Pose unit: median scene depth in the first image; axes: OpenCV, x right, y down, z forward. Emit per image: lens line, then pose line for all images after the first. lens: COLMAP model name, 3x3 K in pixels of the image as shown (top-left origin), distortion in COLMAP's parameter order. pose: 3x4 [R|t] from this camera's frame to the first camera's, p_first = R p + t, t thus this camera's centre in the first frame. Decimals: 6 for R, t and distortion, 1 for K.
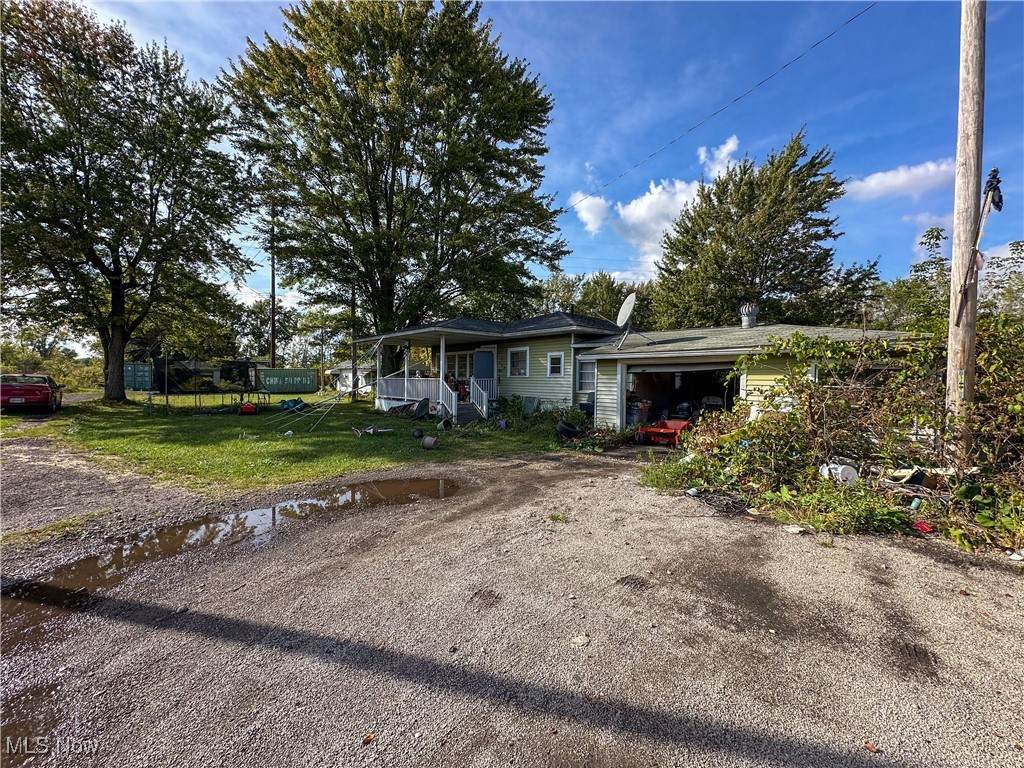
lens RADIAL K [[404.3, 0, 513.2], [0, 404.3, 385.3], [0, 0, 1]] dist [-0.008891, -0.000885]
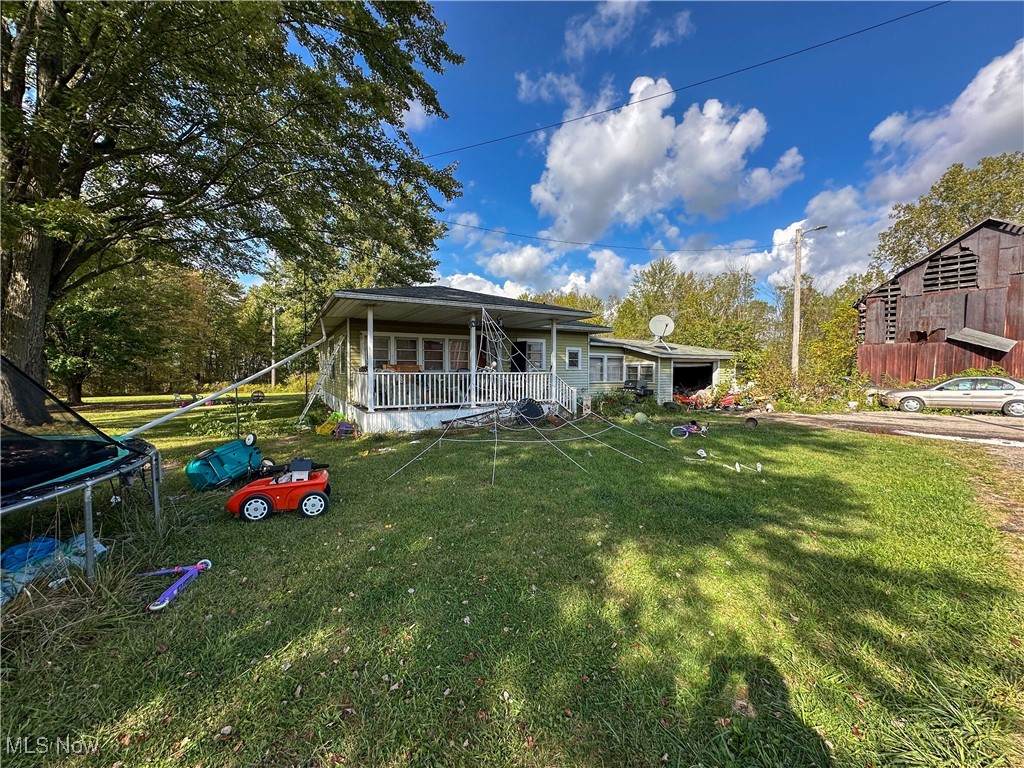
lens RADIAL K [[404.3, 0, 518.6], [0, 404.3, 387.0], [0, 0, 1]] dist [-0.008891, -0.000885]
pose [[0.227336, -0.046366, 0.972712, -0.773262], [0.020261, 0.998875, 0.042877, -0.018763], [-0.973606, 0.009961, 0.228020, 0.686603]]
